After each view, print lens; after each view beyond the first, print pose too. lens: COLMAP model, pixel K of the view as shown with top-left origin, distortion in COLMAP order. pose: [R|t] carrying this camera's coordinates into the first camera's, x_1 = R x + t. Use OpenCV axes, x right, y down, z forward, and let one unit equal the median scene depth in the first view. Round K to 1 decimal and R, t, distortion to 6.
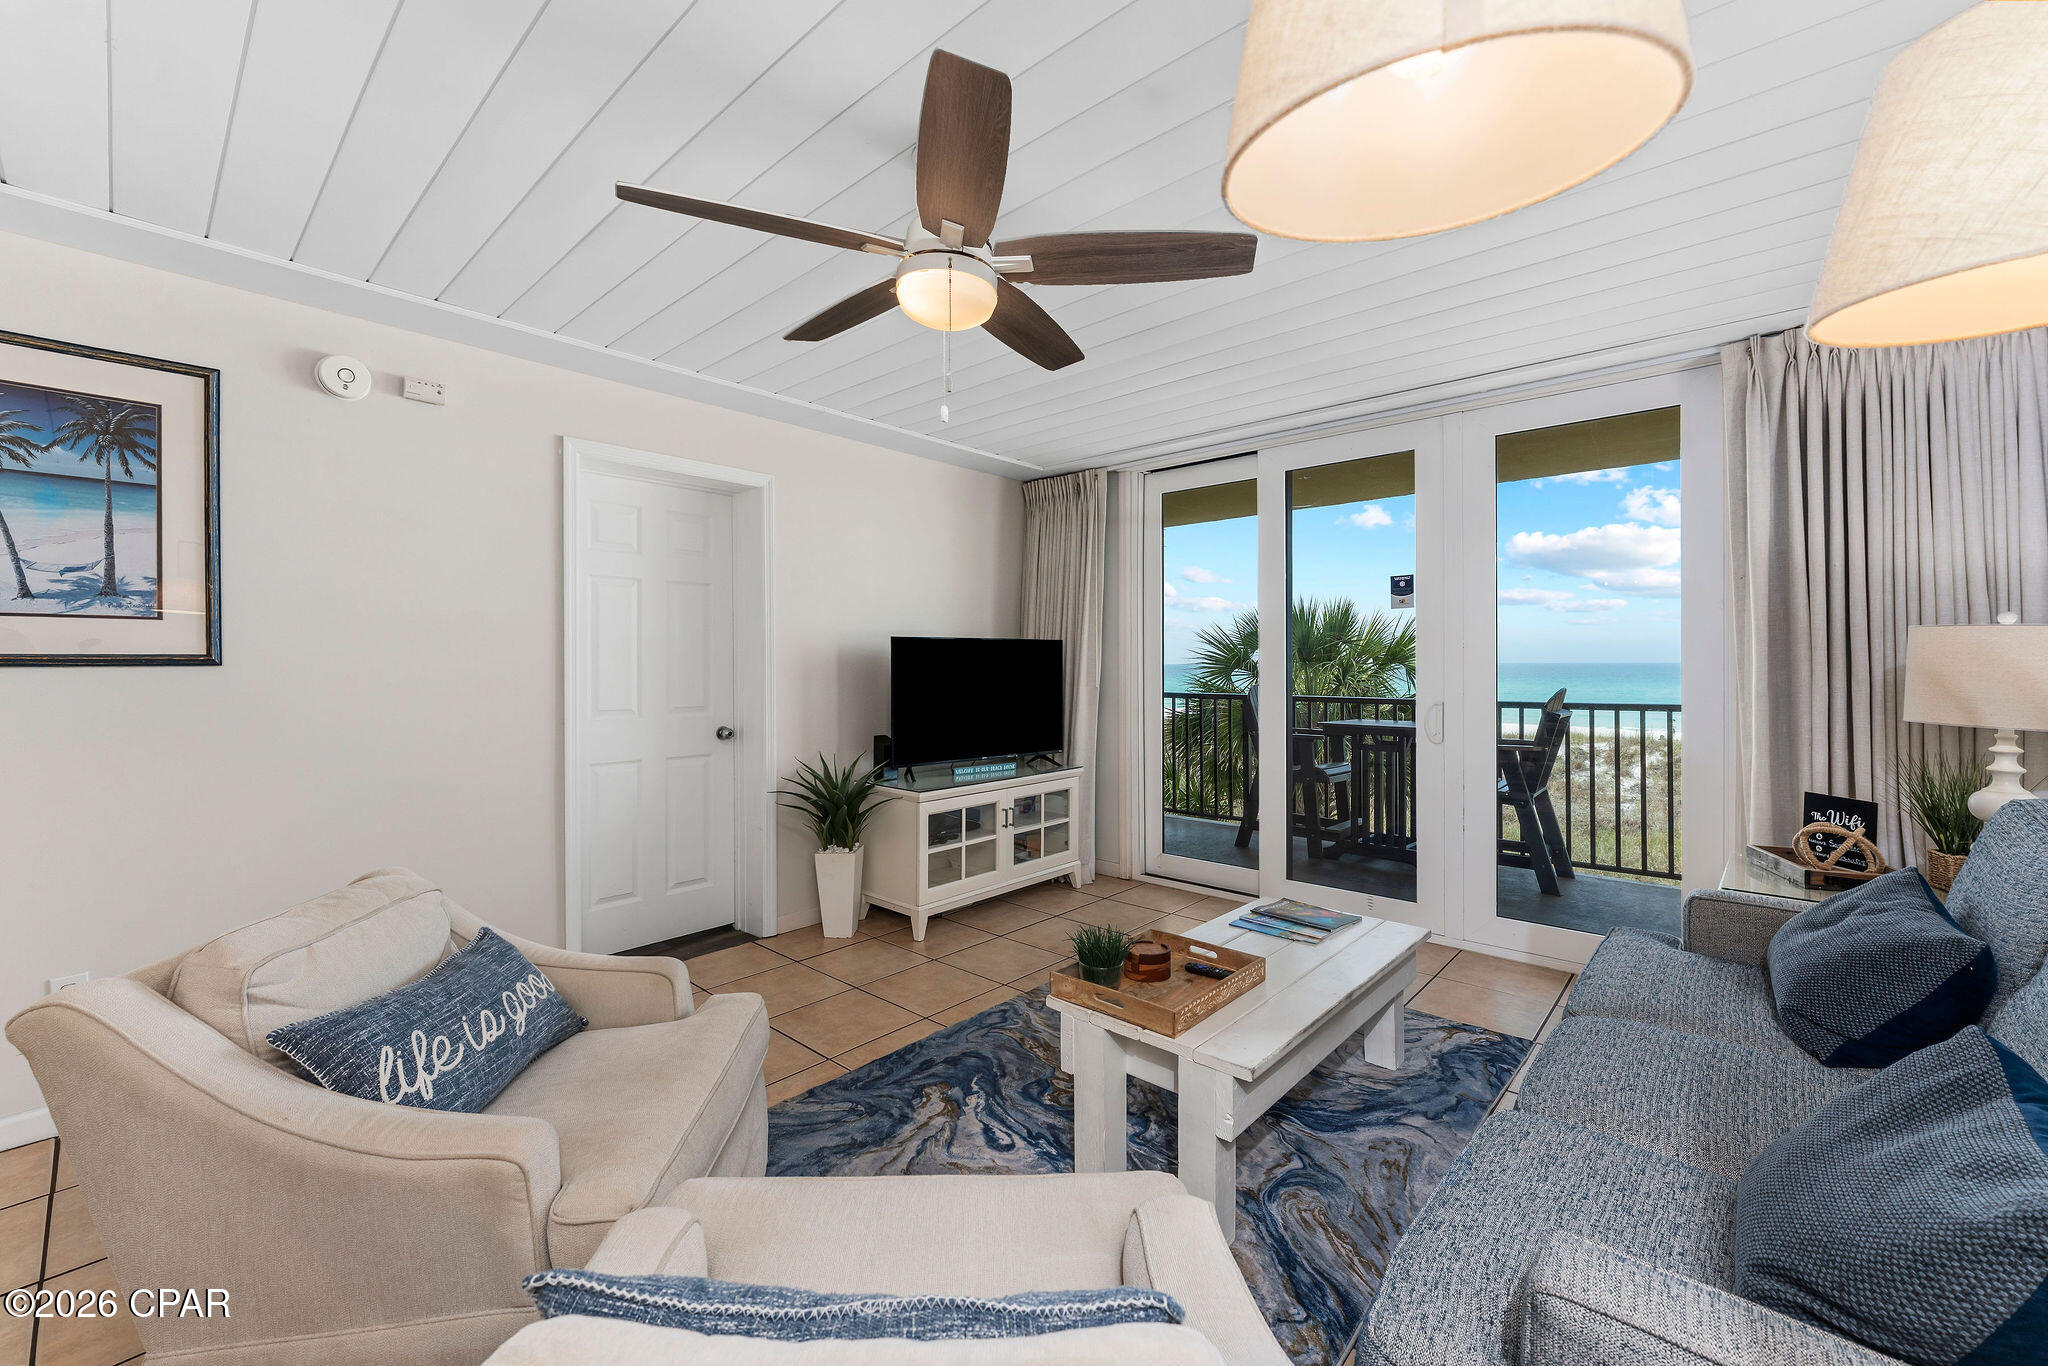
lens RADIAL K [[820.1, 0, 1014.2], [0, 820.1, 660.0], [0, 0, 1]] dist [0.000320, -0.000044]
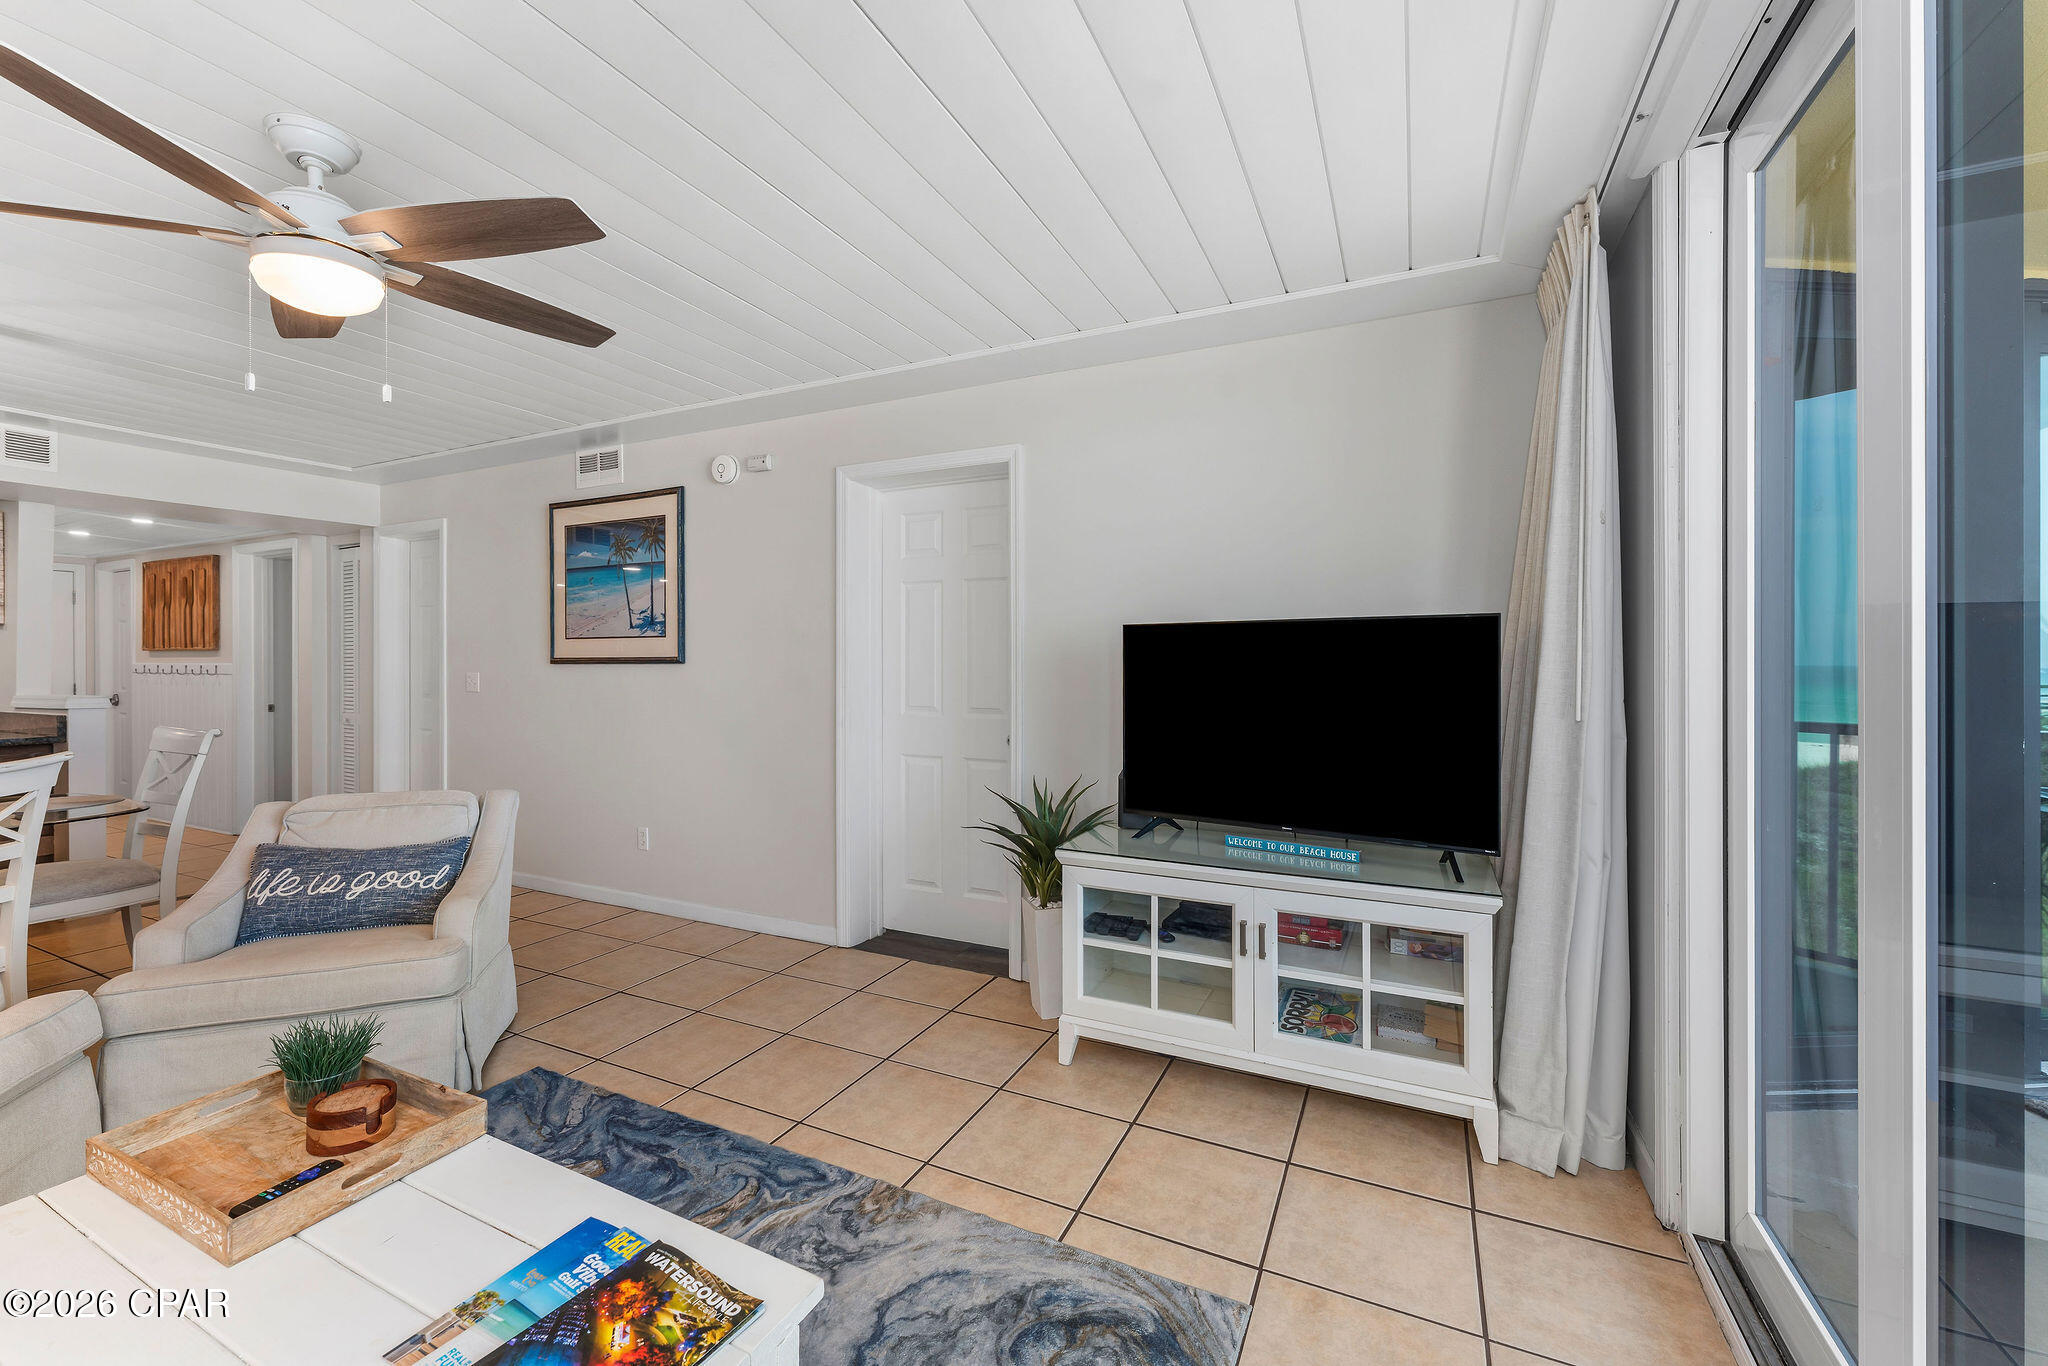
lens RADIAL K [[829.3, 0, 1010.0], [0, 829.3, 664.9], [0, 0, 1]] dist [-0.000069, -0.000462]
pose [[0.275814, 0.002747, -0.961207, 0.724731], [0.002383, 0.999991, 0.003542, 0.004310], [0.961208, -0.003267, 0.275805, 1.019356]]
